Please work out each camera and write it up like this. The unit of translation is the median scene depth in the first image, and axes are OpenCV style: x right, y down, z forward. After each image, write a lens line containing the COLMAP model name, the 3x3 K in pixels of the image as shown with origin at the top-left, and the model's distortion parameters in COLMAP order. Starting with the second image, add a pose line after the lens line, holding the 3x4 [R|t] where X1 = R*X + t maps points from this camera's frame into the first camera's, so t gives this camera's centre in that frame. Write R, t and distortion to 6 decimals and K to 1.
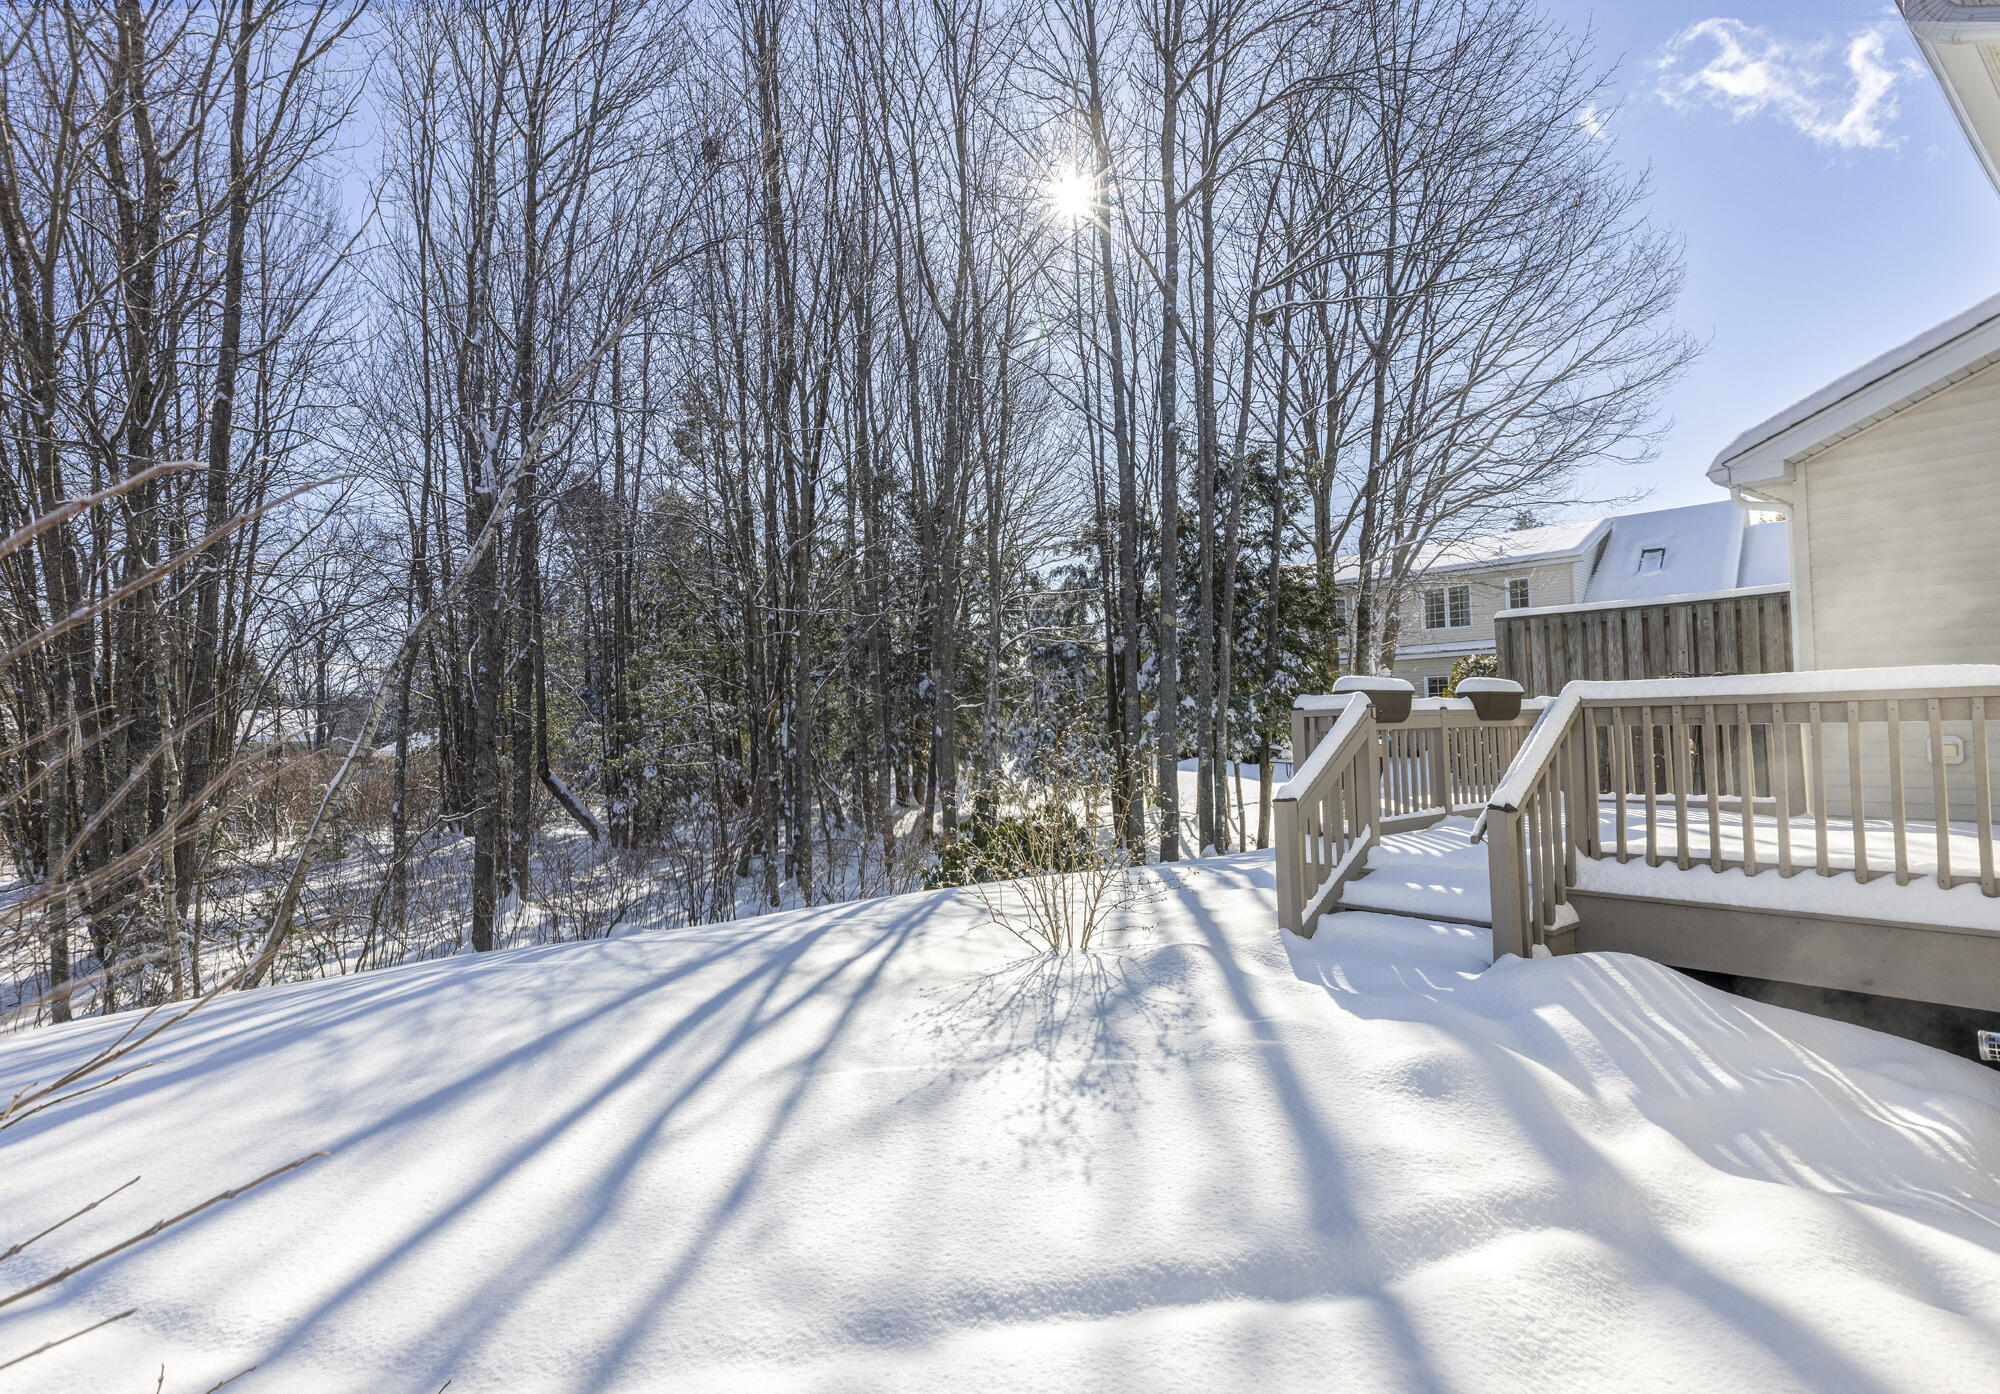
lens RADIAL K [[1028.4, 0, 1000.0], [0, 1028.4, 697.0], [0, 0, 1]] dist [0.000497, 0.000099]
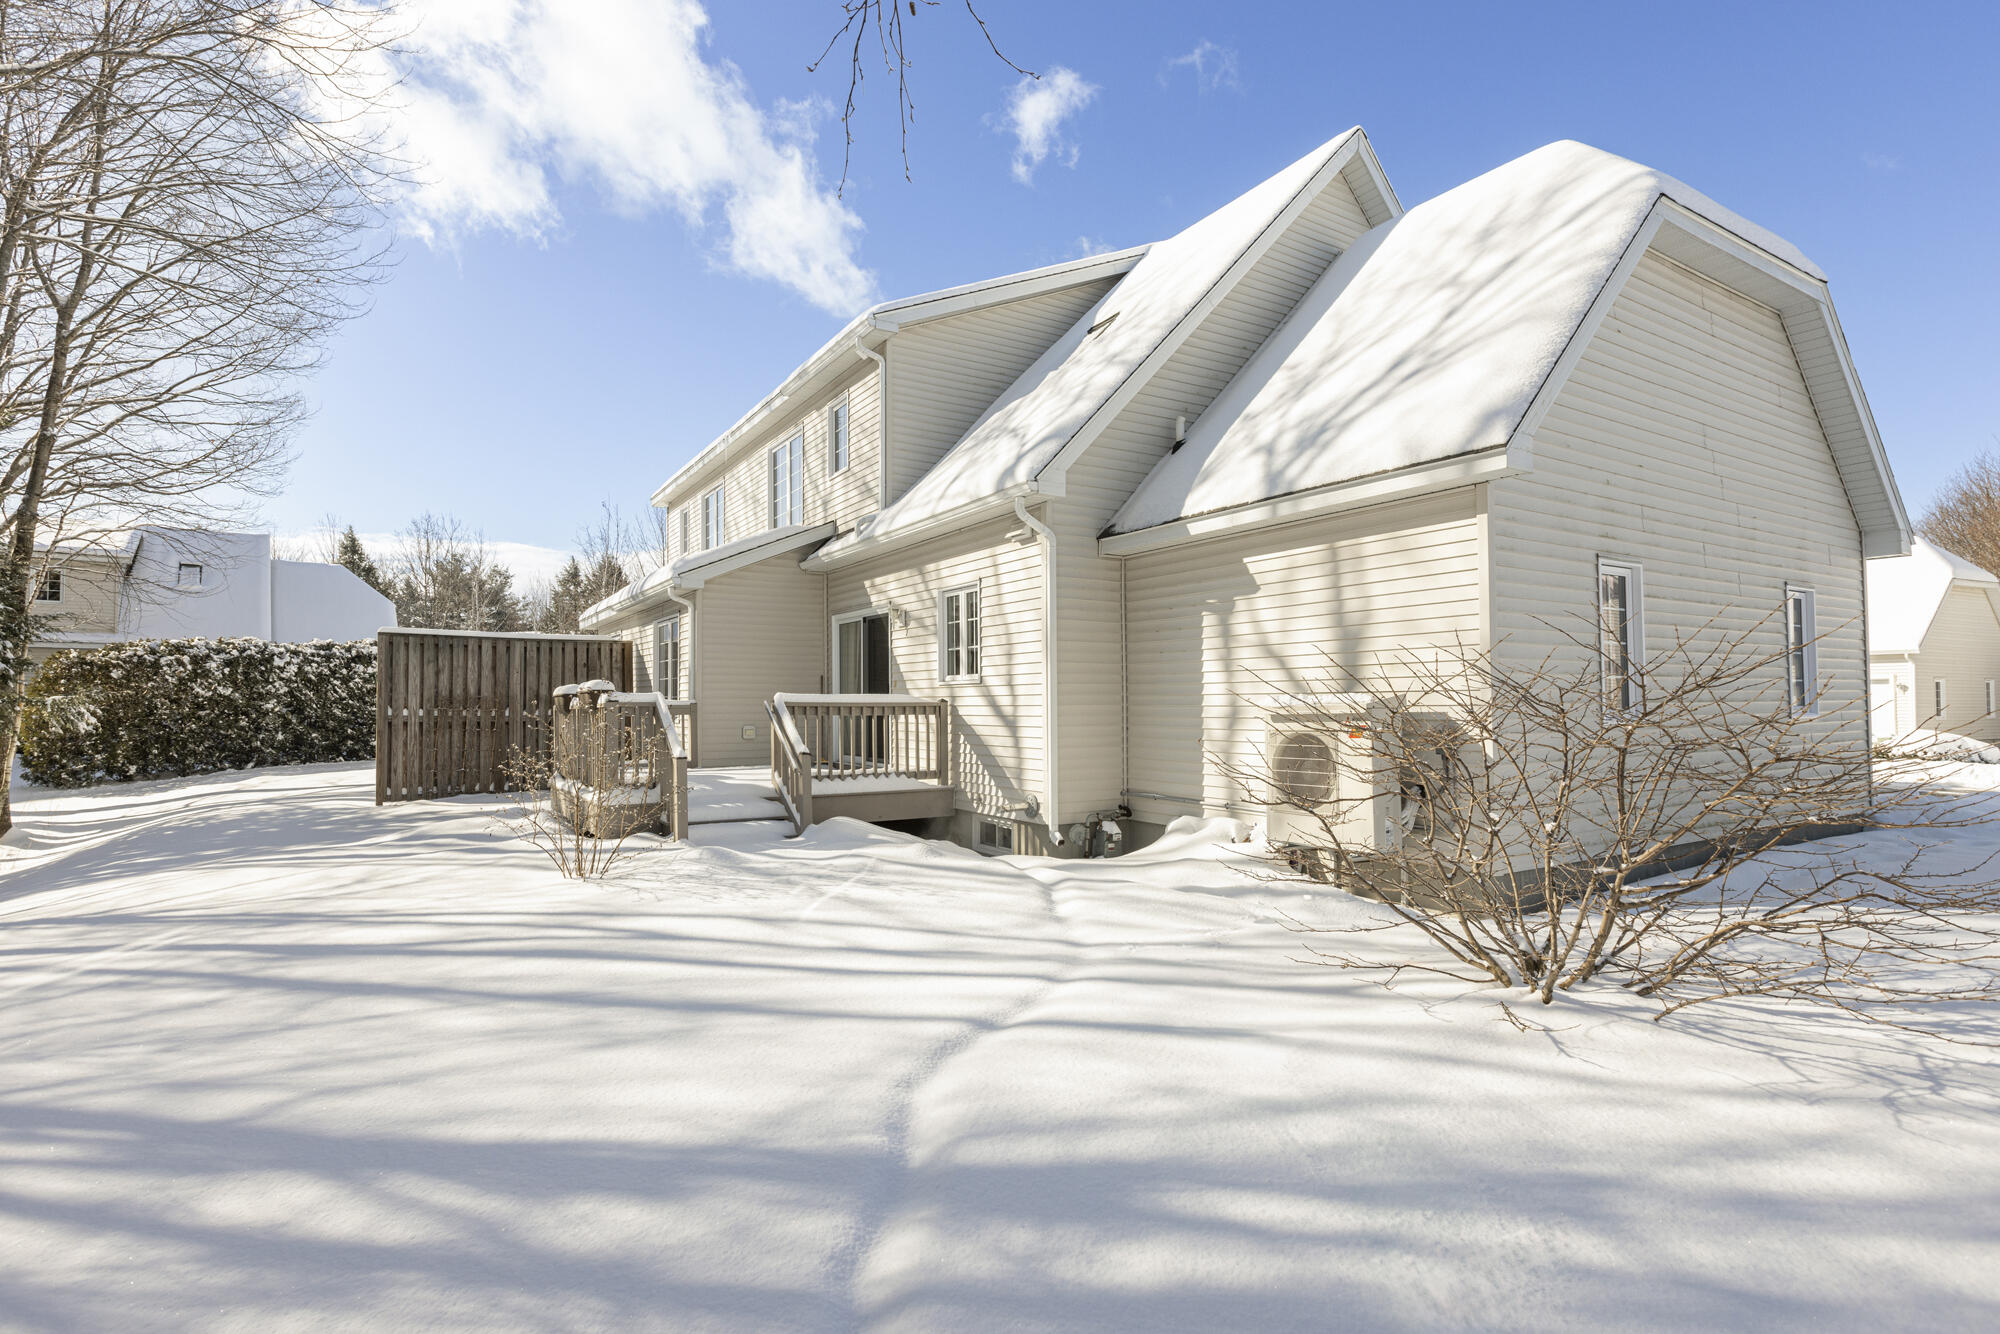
lens RADIAL K [[989.5, 0, 997.4], [0, 989.5, 686.2], [0, 0, 1]] dist [-0.002559, -0.000992]
pose [[0.072130, 0.057500, 0.995736, -1.533703], [-0.025642, 0.998114, -0.055780, 0.080113], [-0.997066, -0.021509, 0.073468, 0.544262]]
